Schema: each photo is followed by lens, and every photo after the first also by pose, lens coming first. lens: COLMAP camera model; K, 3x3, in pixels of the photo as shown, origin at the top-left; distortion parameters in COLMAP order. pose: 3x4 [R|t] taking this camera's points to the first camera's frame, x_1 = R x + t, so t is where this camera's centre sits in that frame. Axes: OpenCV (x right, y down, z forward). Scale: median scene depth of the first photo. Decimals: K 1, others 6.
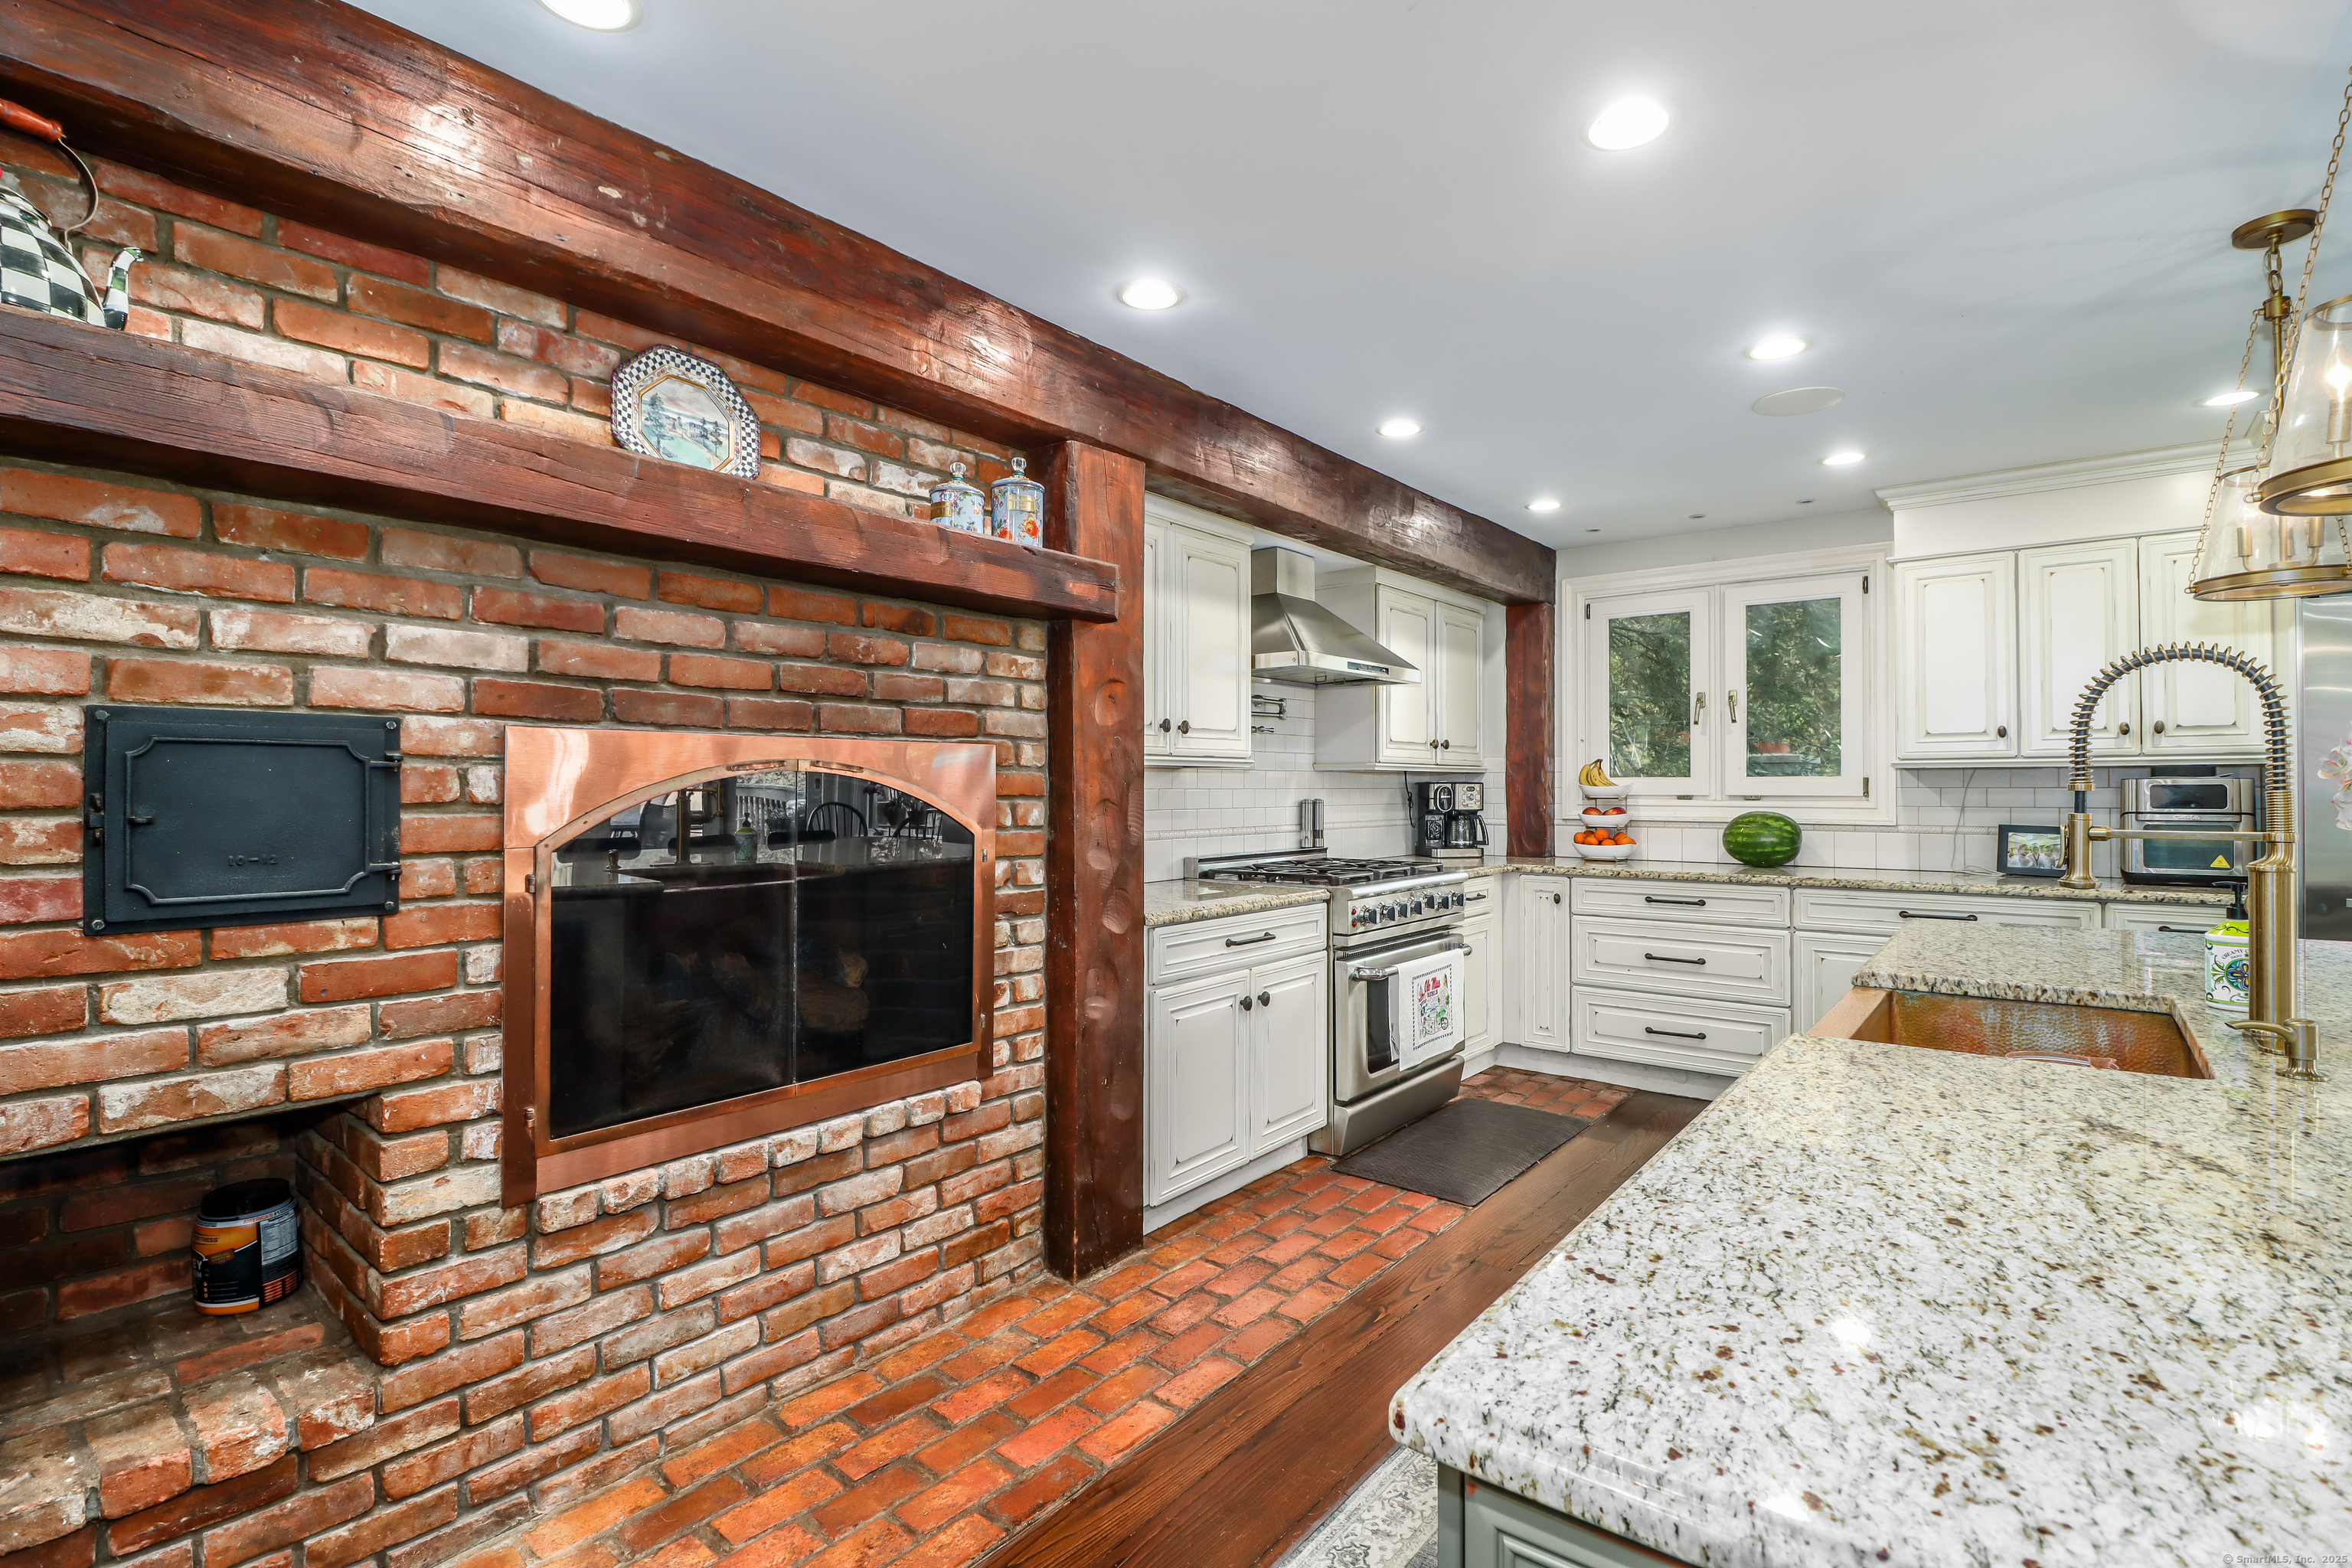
lens RADIAL K [[1099.7, 0, 1179.4], [0, 1099.7, 786.7], [0, 0, 1]] dist [-0.008159, -0.008403]
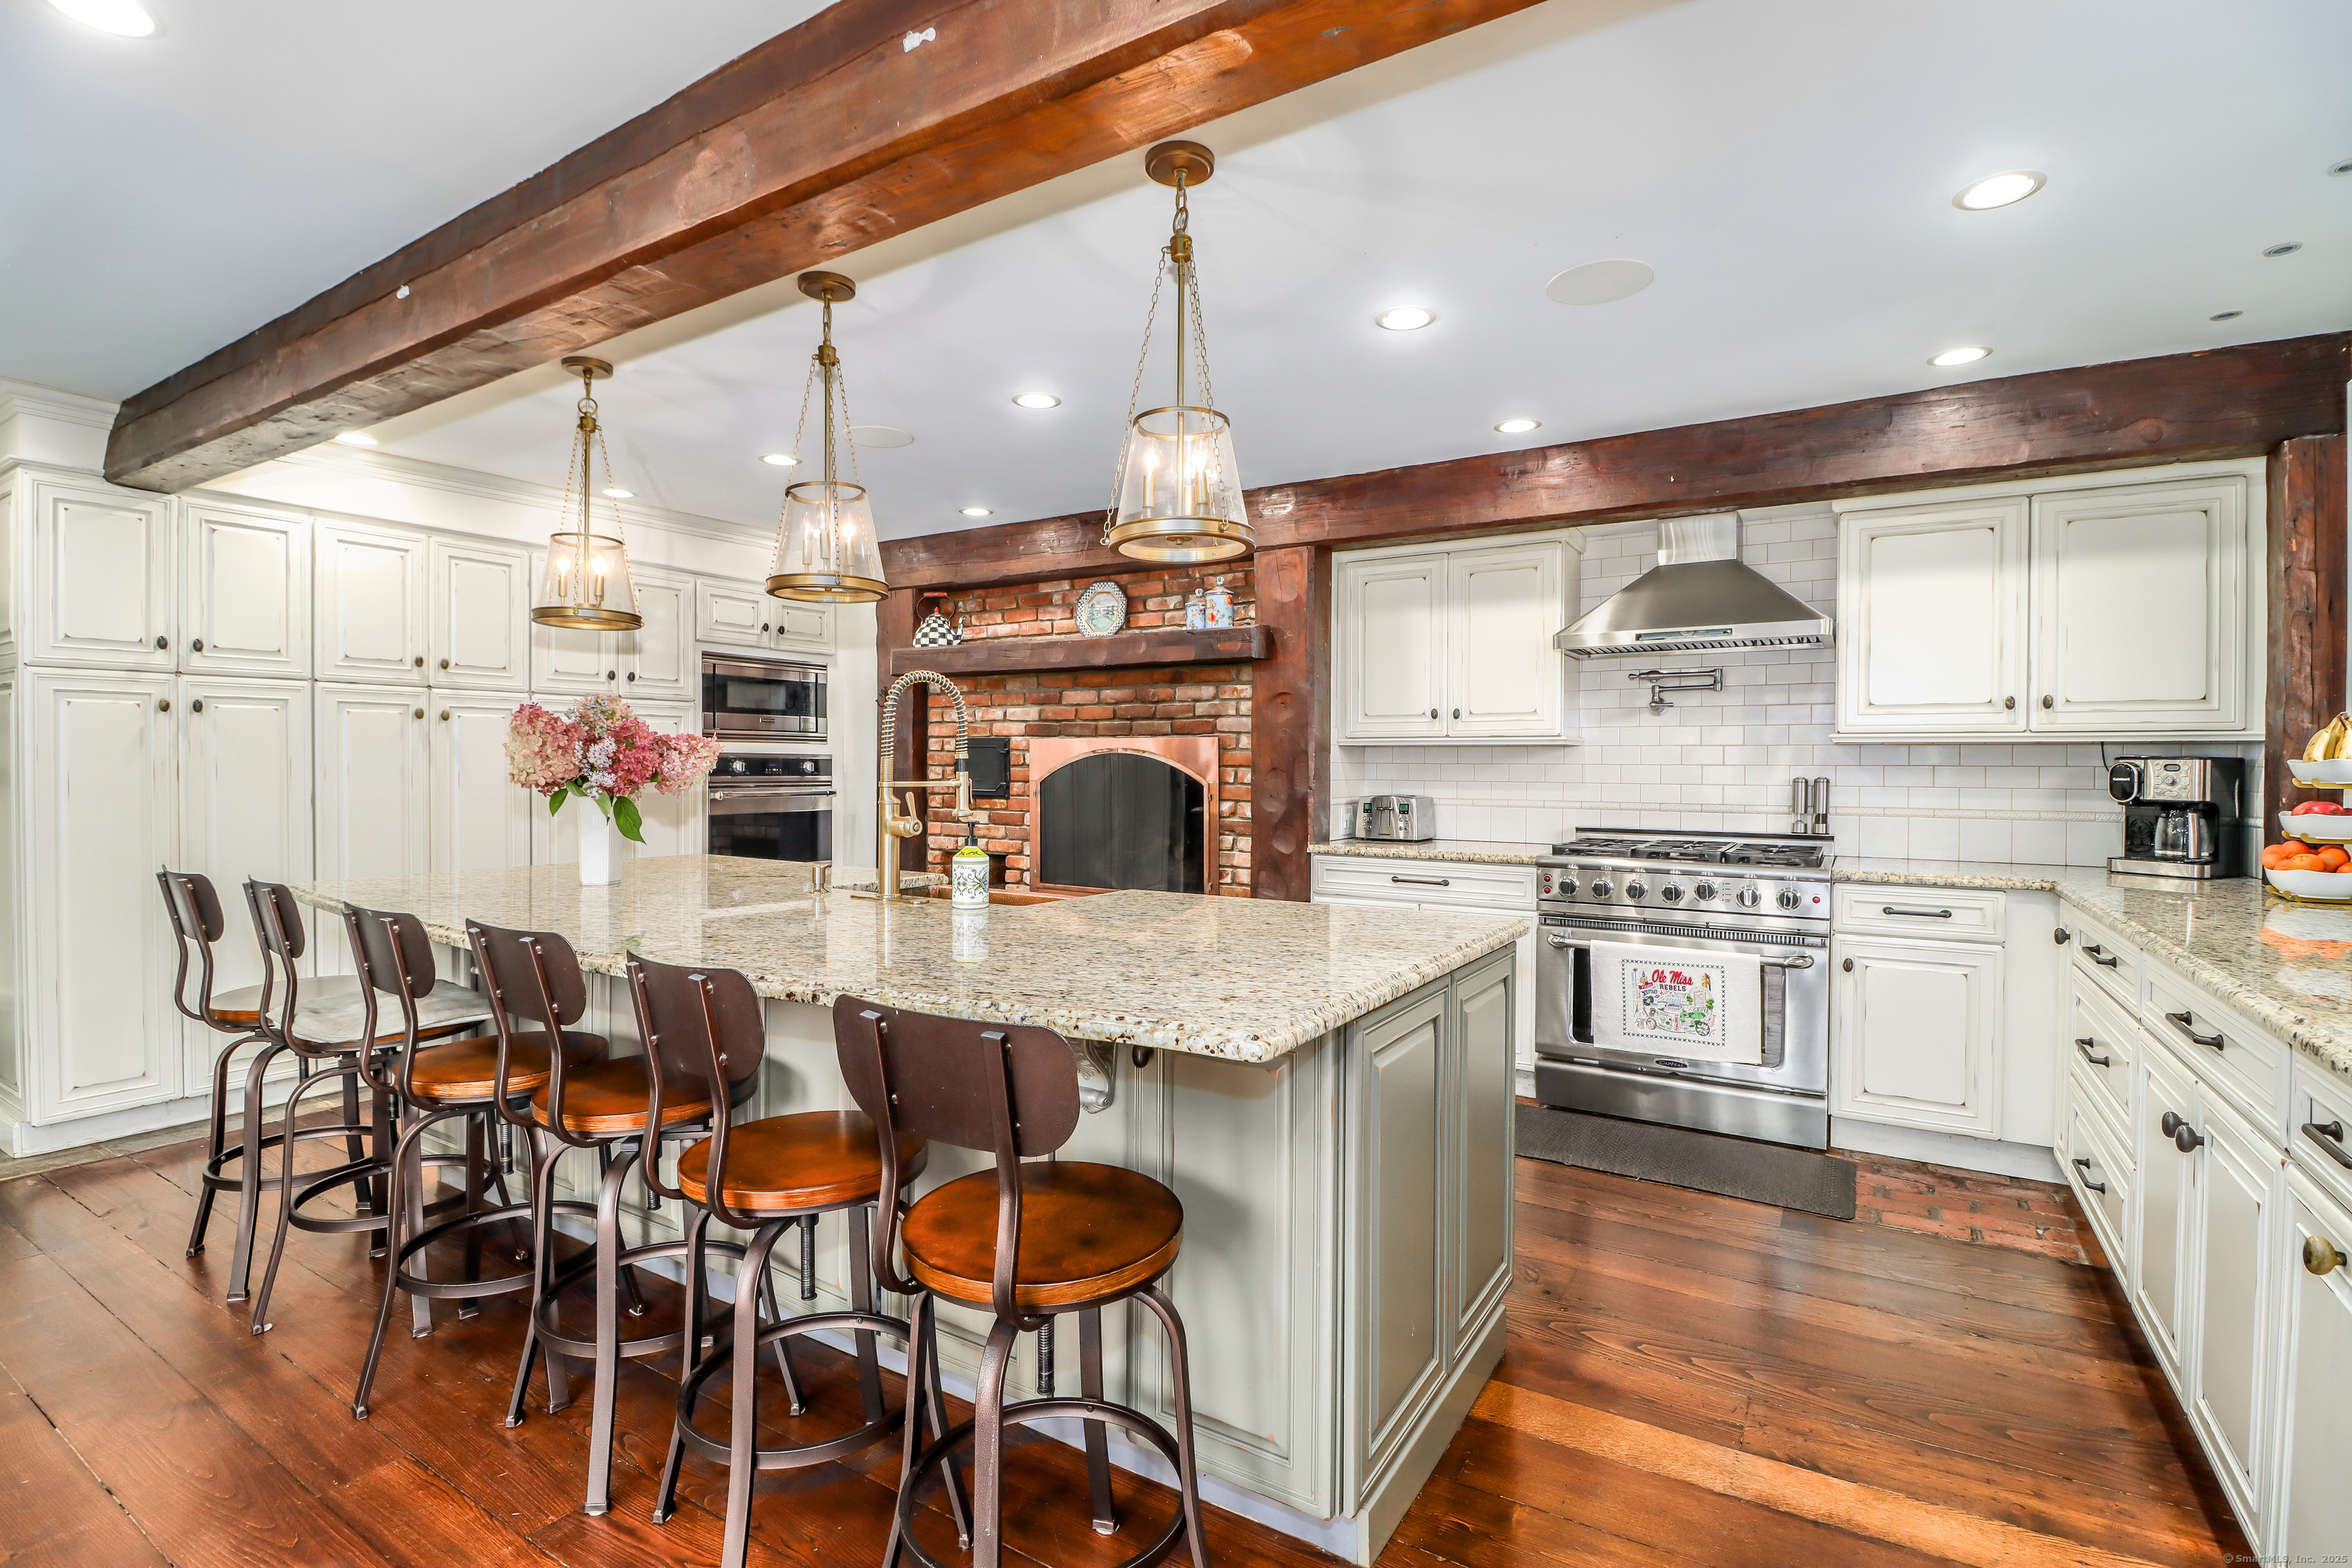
lens RADIAL K [[1101.9, 0, 1175.7], [0, 1101.9, 771.5], [0, 0, 1]] dist [-0.000386, -0.000541]
pose [[0.107147, 0.011904, -0.994172, 1.785343], [-0.003049, 0.999928, 0.011644, -0.002556], [0.994238, 0.001784, 0.107176, 0.802573]]
